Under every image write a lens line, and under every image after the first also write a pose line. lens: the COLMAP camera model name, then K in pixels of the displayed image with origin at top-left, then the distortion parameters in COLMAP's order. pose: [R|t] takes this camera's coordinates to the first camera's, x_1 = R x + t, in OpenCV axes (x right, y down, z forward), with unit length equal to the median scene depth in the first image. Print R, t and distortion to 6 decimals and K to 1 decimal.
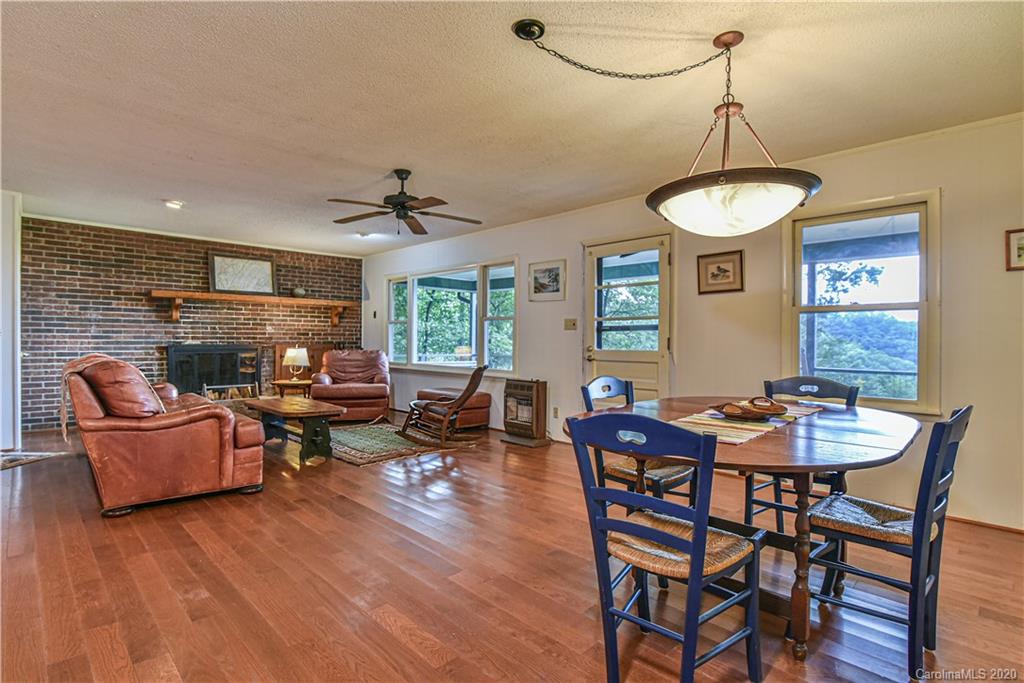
lens RADIAL K [[536.4, 0, 516.1], [0, 536.4, 342.7], [0, 0, 1]] dist [-0.016166, -0.000930]
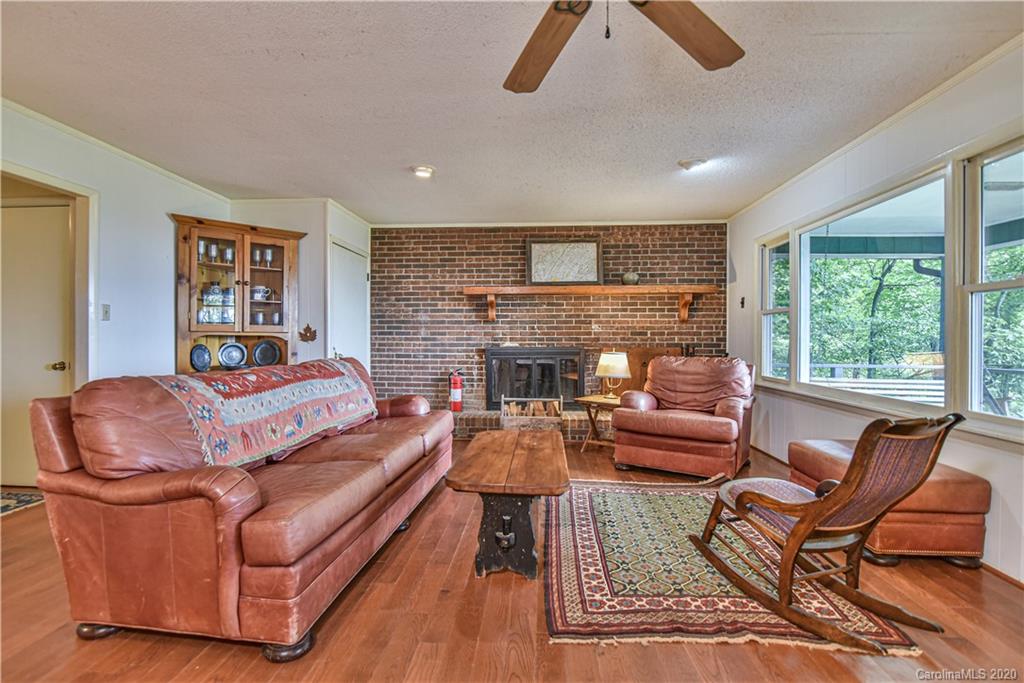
lens RADIAL K [[474.6, 0, 503.6], [0, 474.6, 340.4], [0, 0, 1]] dist [-0.019673, 0.001674]
pose [[0.651655, -0.003121, -0.758509, -0.020468], [-0.000947, 0.999987, -0.004928, -0.003630], [0.758515, 0.003930, 0.651644, 0.492054]]
